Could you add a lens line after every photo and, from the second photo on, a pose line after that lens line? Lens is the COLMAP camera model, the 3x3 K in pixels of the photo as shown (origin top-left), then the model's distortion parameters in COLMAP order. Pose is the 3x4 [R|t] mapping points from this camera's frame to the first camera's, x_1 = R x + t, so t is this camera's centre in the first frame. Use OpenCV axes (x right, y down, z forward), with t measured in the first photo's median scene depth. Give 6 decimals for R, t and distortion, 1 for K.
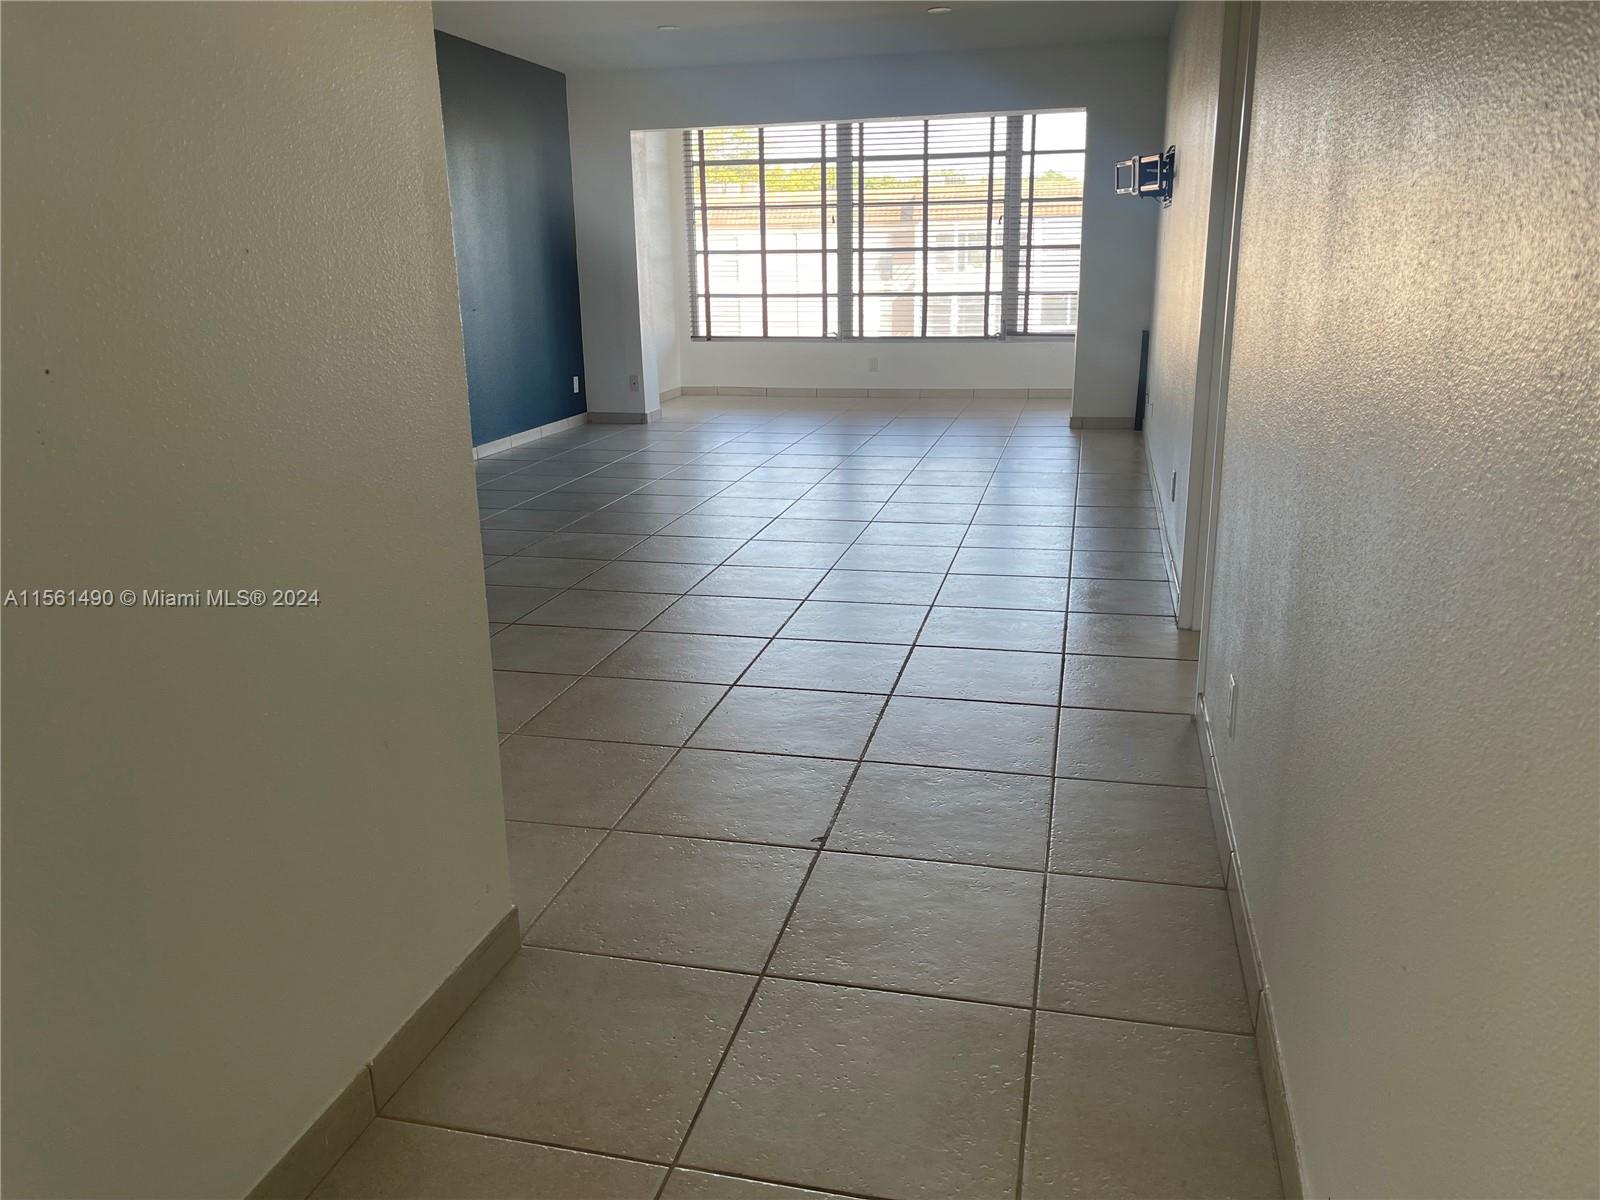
lens RADIAL K [[1214.7, 0, 801.0], [0, 1214.7, 616.2], [0, 0, 1]] dist [0.026298, -0.013131]
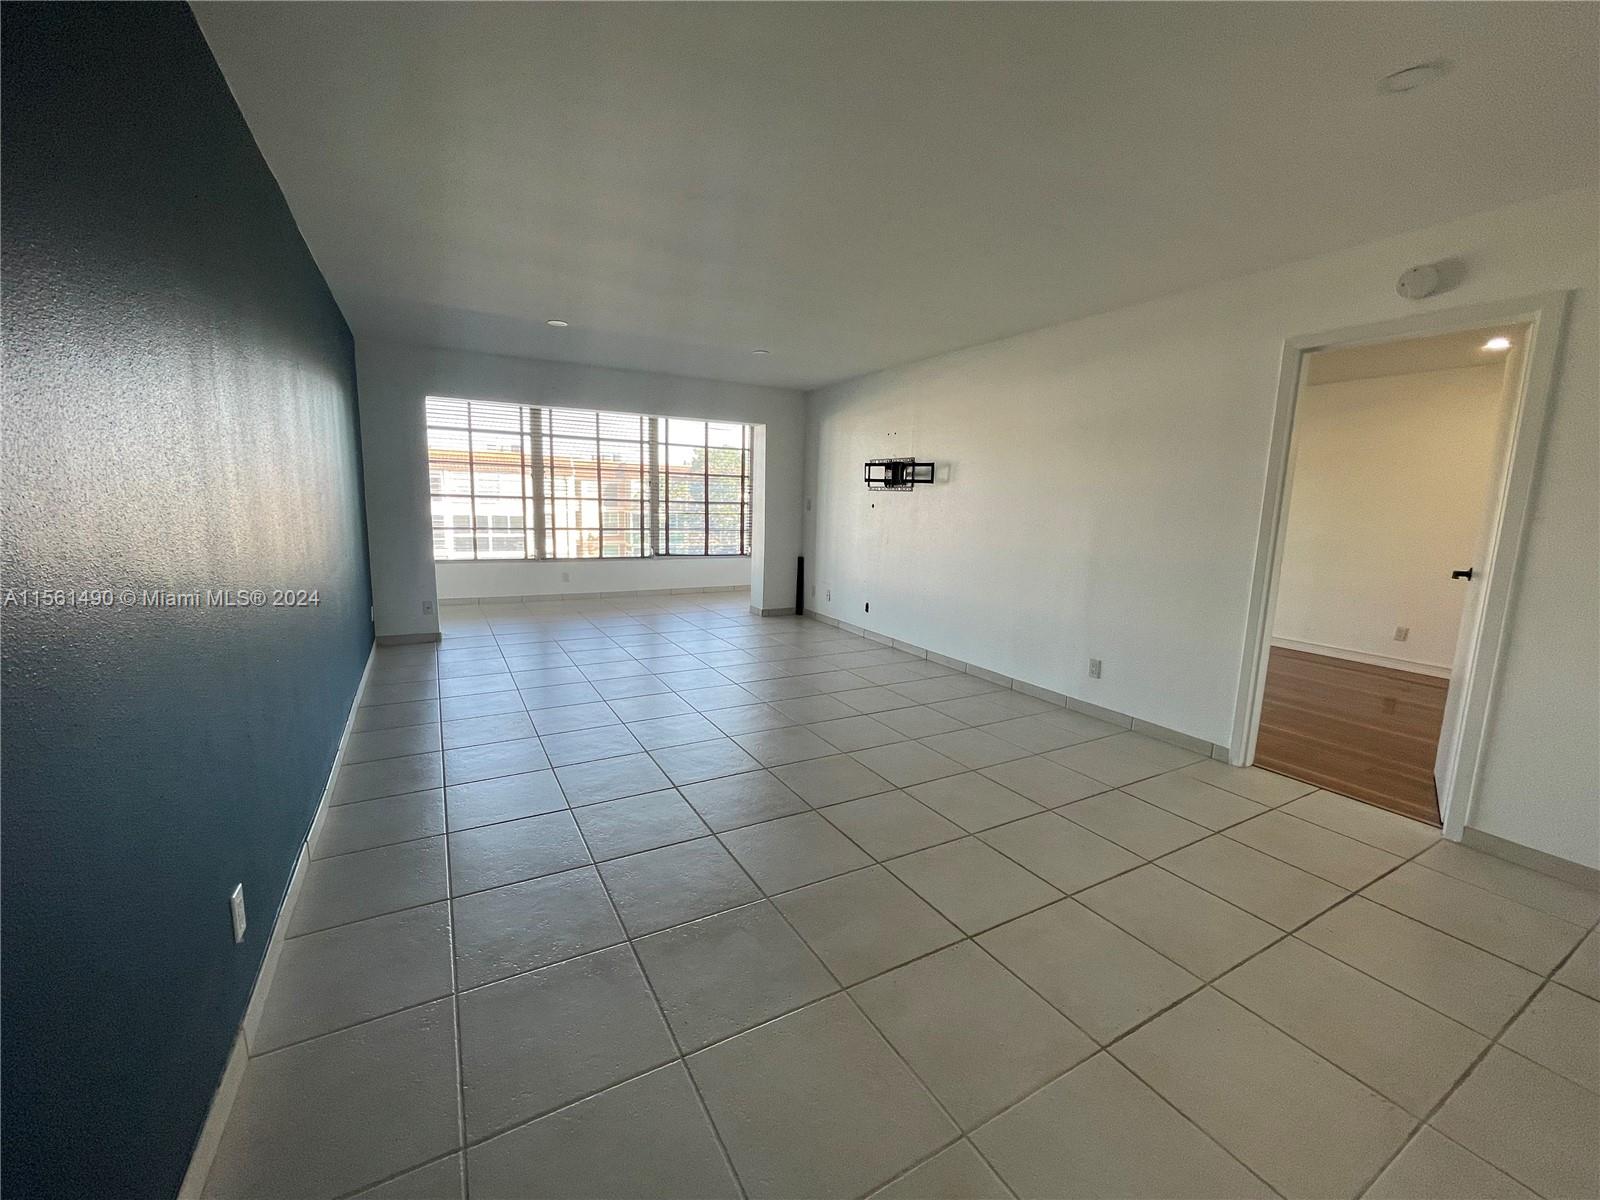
lens RADIAL K [[649.7, 0, 805.9], [0, 649.7, 593.0], [0, 0, 1]] dist [-0.012173, -0.000768]
pose [[0.720190, -0.061962, 0.691005, -0.390361], [0.153834, 0.985473, -0.071964, -0.140614], [-0.676507, 0.158127, 0.719259, 0.422952]]
